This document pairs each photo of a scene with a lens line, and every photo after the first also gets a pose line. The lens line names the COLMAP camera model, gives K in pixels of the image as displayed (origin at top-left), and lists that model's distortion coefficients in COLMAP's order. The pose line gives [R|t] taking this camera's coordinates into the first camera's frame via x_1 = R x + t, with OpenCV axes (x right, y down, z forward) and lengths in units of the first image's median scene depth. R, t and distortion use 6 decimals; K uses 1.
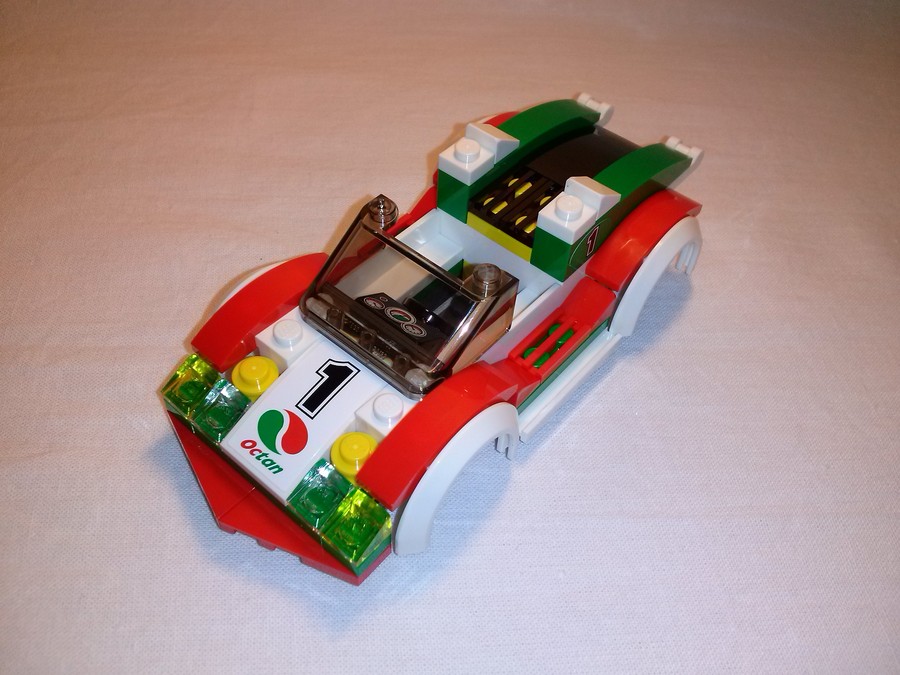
lens RADIAL K [[844.8, 0, 444.2], [0, 844.8, 346.7], [0, 0, 1]] dist [0.055905, -0.281366]
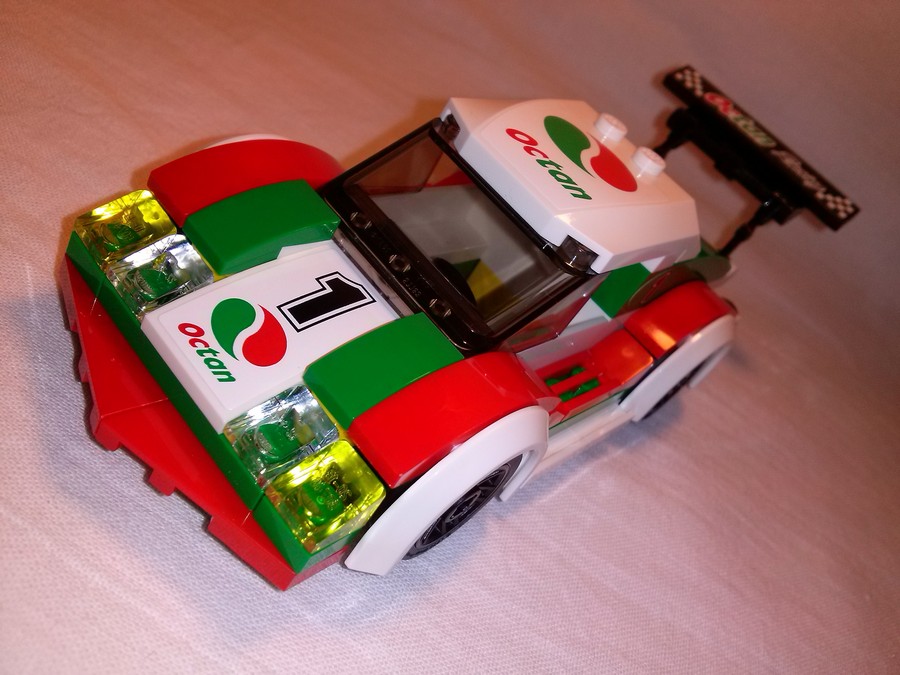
lens RADIAL K [[825.5, 0, 449.9], [0, 825.5, 365.6], [0, 0, 1]] dist [0.063919, -0.343383]
pose [[0.900361, 0.368029, 0.232174, -0.179962], [-0.317467, 0.920464, -0.227948, 0.211394], [-0.297599, 0.131528, 0.945587, 0.323645]]
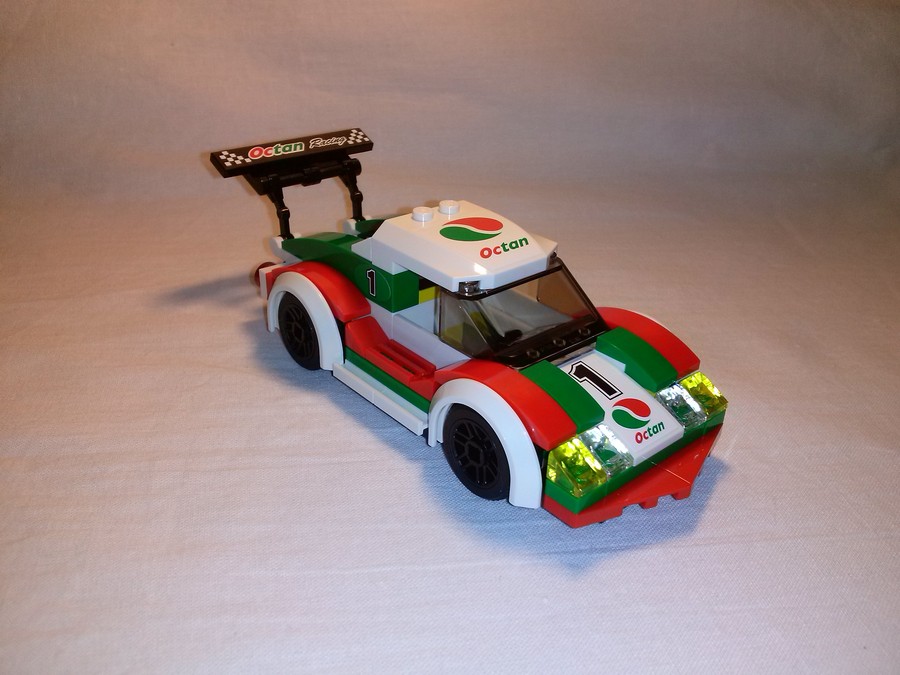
lens RADIAL K [[834.3, 0, 448.2], [0, 834.3, 344.2], [0, 0, 1]] dist [0.053623, -0.220708]
pose [[0.128753, -0.507253, 0.852125, -1.119675], [0.737096, 0.623788, 0.259956, -0.434255], [-0.663409, 0.594628, 0.454209, 0.546442]]
